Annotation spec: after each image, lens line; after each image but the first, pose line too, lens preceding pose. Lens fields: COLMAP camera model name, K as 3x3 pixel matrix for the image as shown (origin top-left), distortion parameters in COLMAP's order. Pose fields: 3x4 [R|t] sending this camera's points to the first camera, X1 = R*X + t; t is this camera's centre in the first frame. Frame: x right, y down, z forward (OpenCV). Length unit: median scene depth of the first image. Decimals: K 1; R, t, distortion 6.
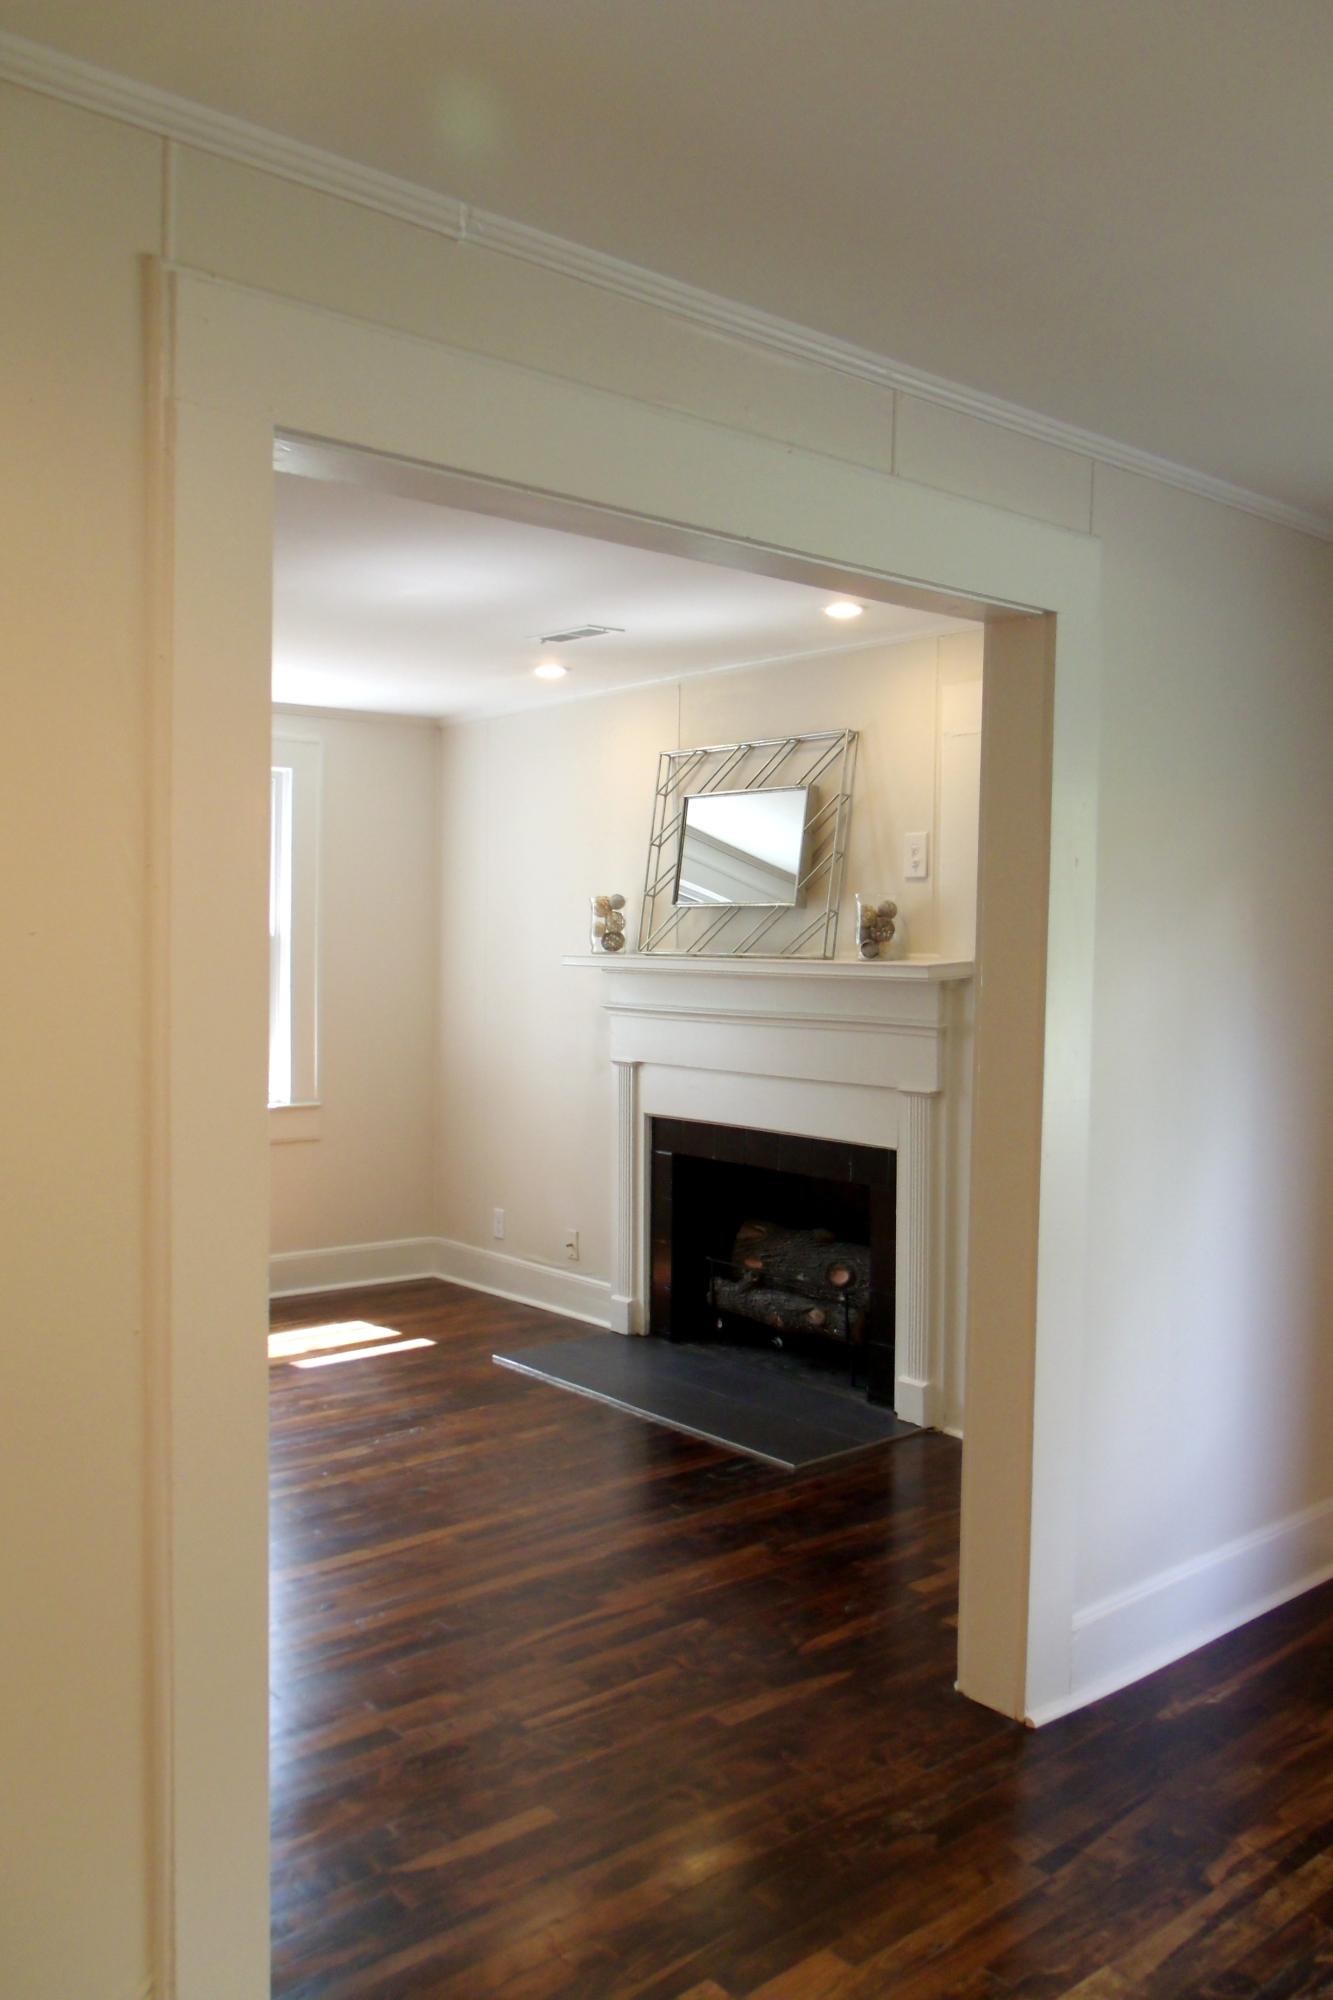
lens RADIAL K [[1580.7, 0, 687.7], [0, 1580.7, 1004.1], [0, 0, 1]] dist [-0.044218, 0.016516]
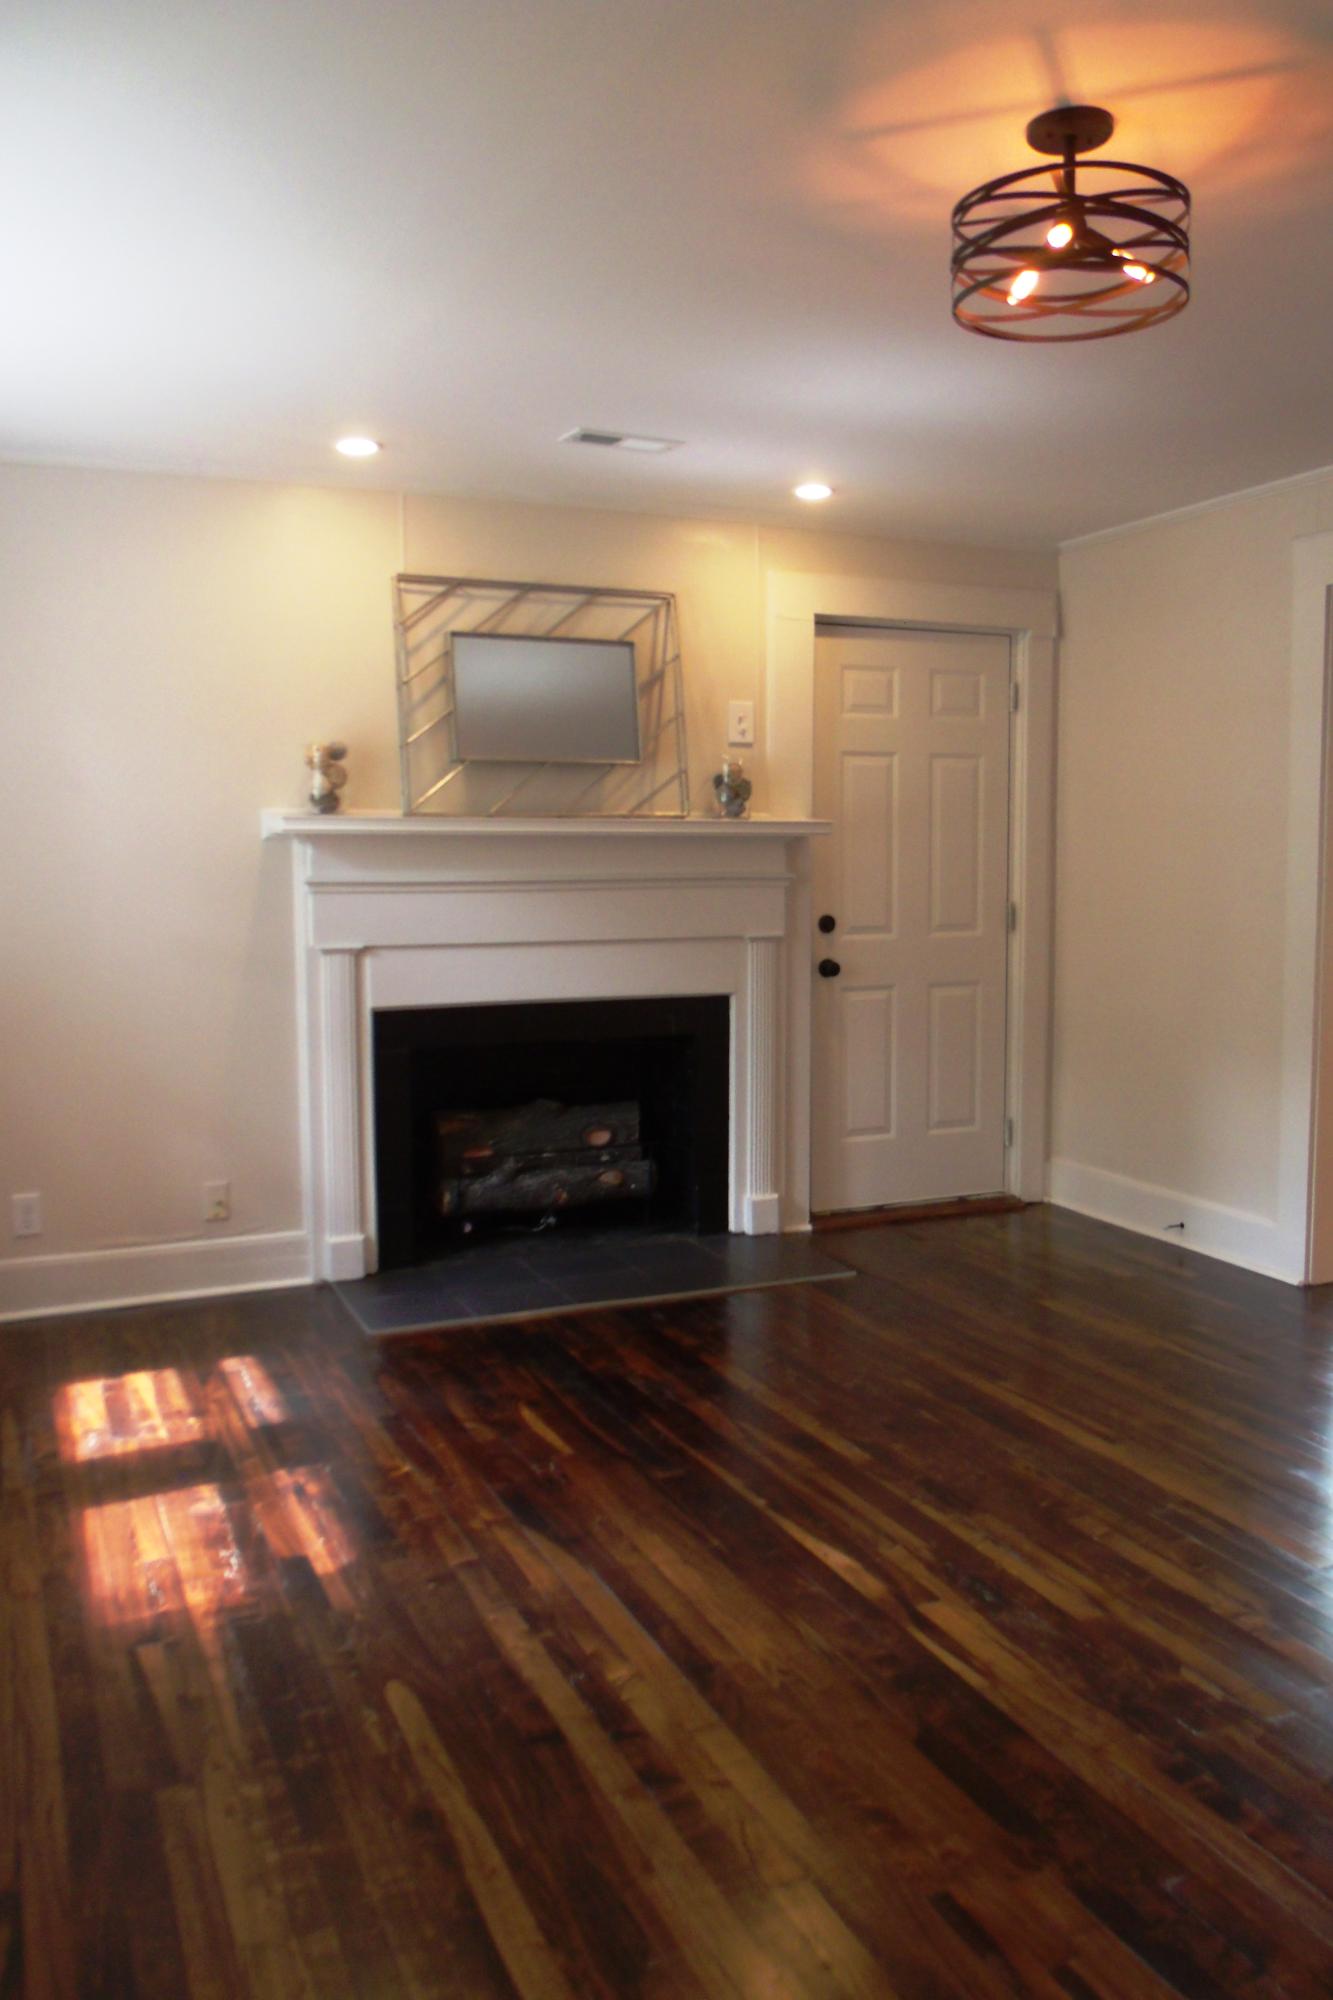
lens RADIAL K [[1580.7, 0, 687.7], [0, 1580.7, 1004.1], [0, 0, 1]] dist [-0.044218, 0.016516]
pose [[0.293211, -0.102970, 0.950486, -0.811993], [0.044504, 0.994575, 0.094017, -0.004360], [-0.955011, 0.014734, 0.296203, 0.626823]]
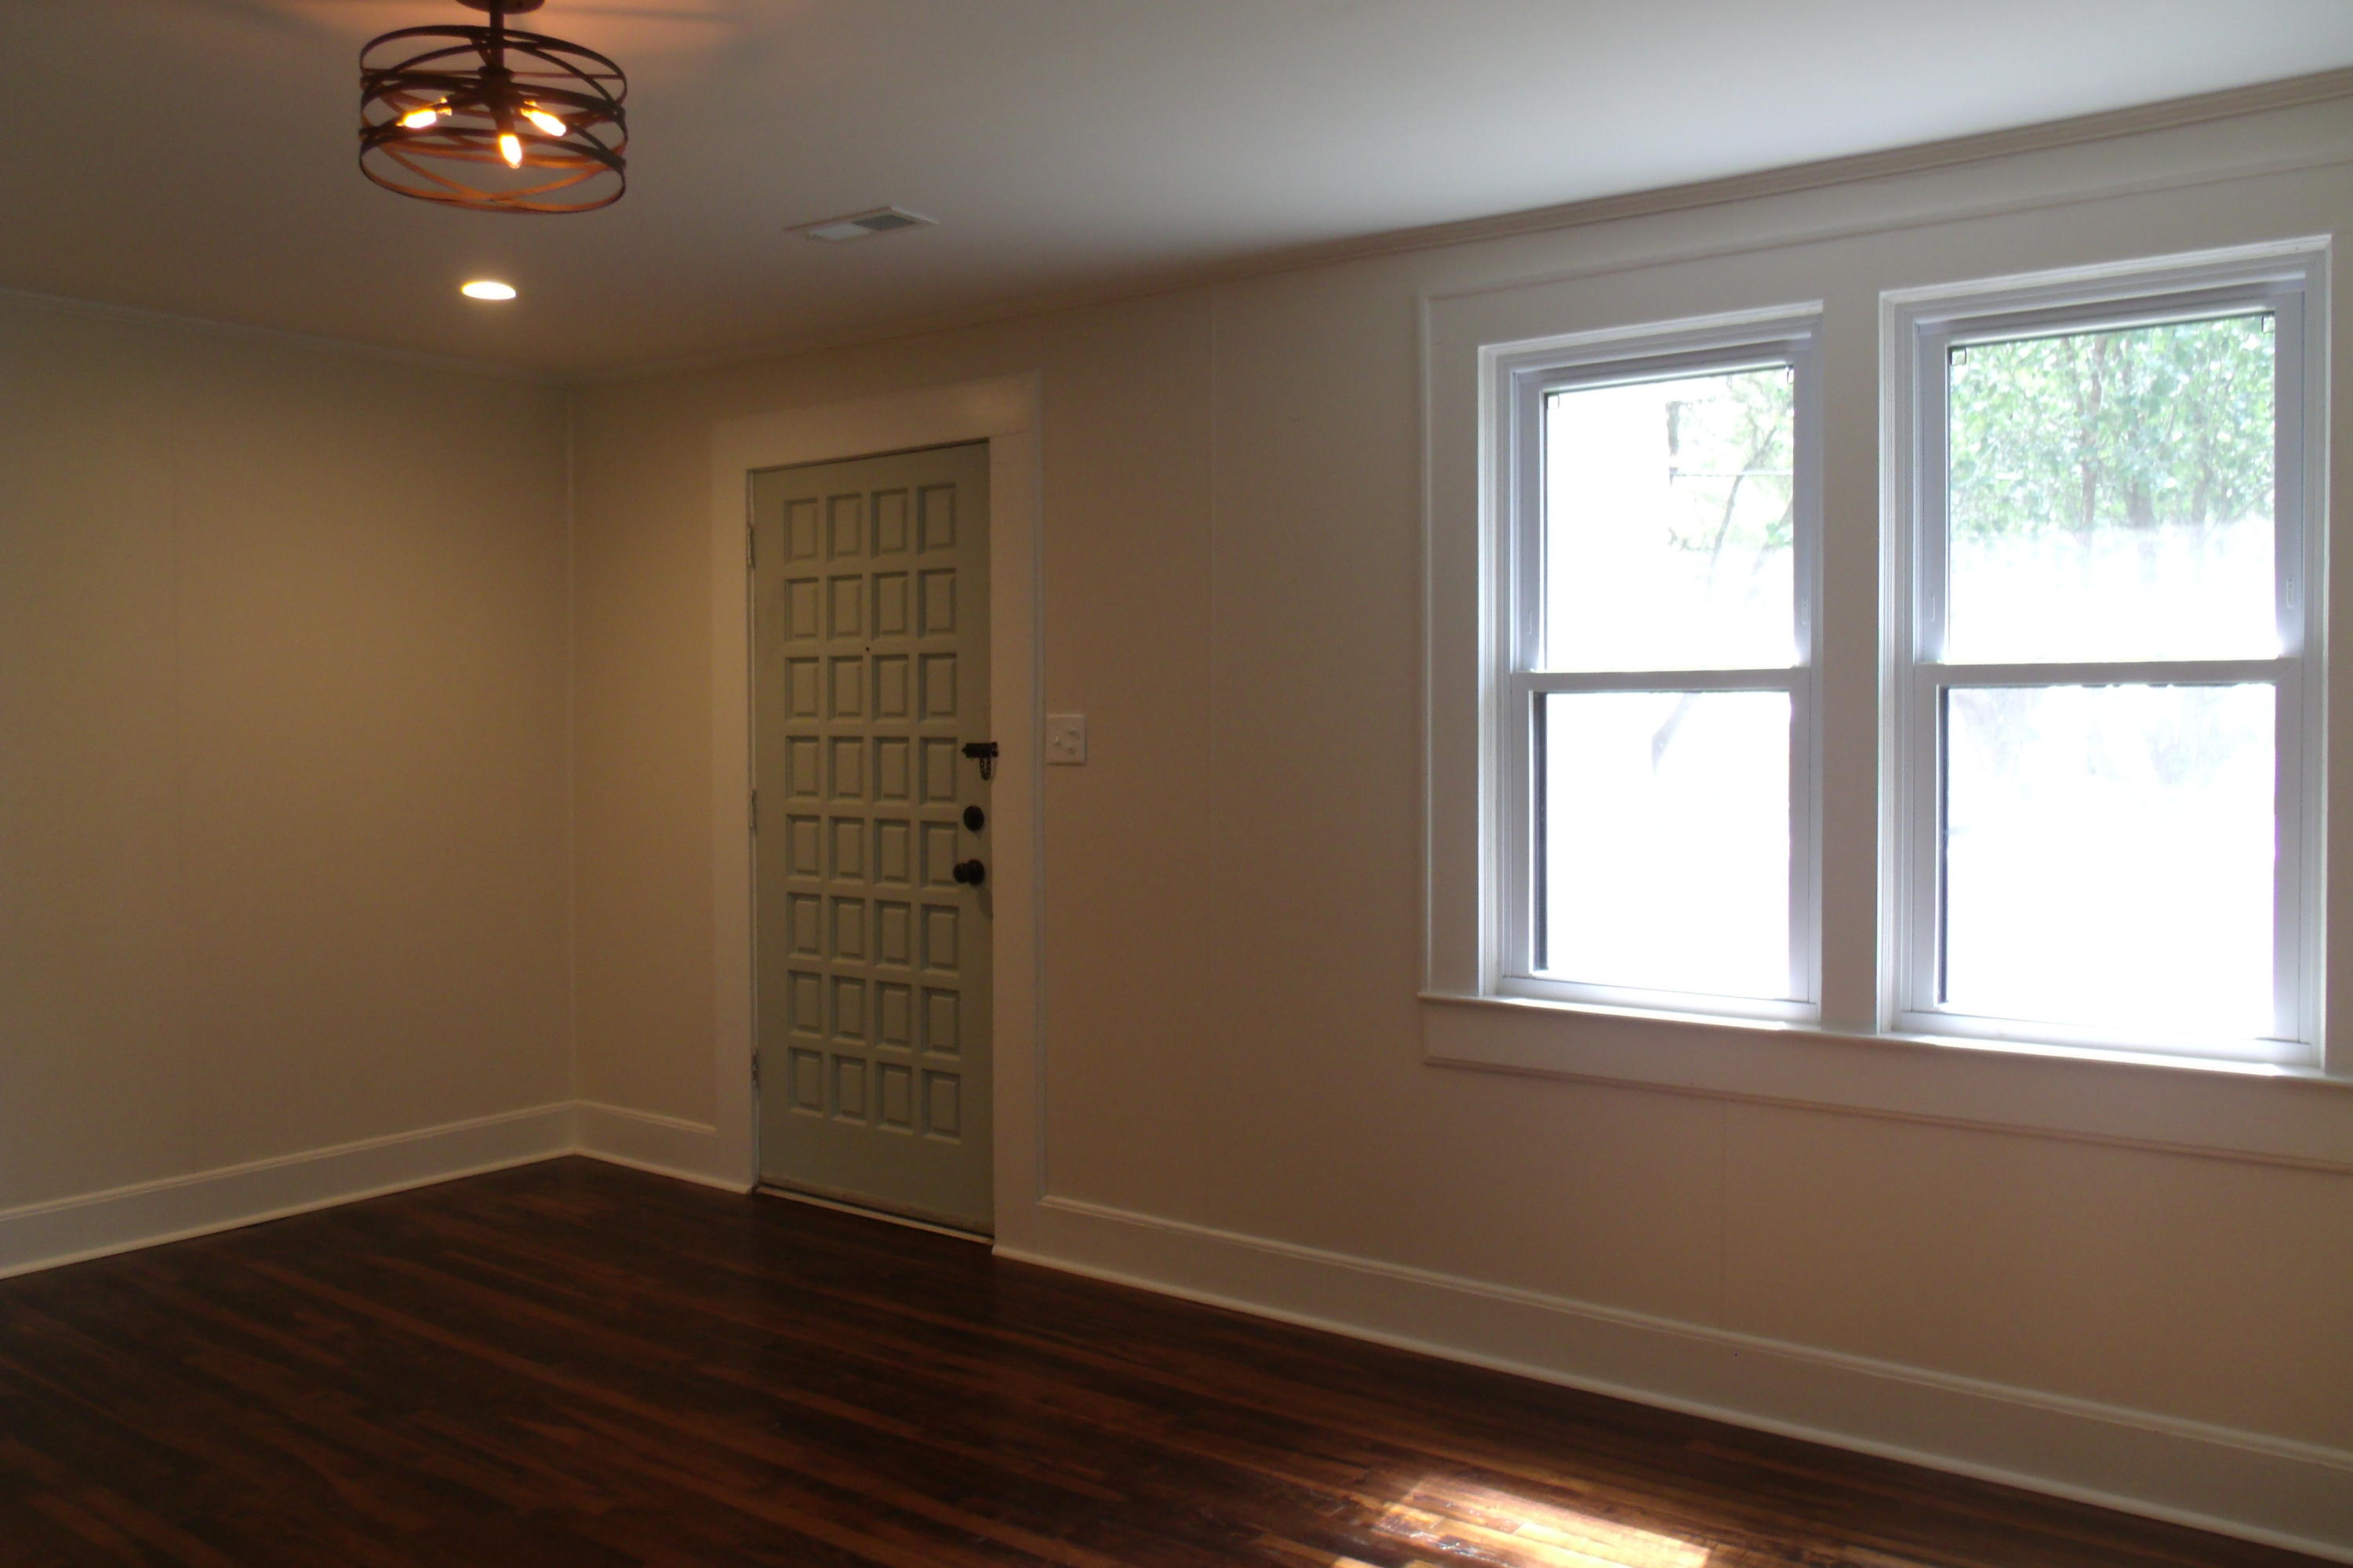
lens RADIAL K [[1871.7, 0, 1172.8], [0, 1871.7, 744.6], [0, 0, 1]] dist [-0.039365, 0.009092]
pose [[0.219729, 0.000004, -0.975561, 0.164207], [-0.028329, 0.999578, -0.006376, -0.011794], [0.975150, 0.029038, 0.219637, 0.720356]]
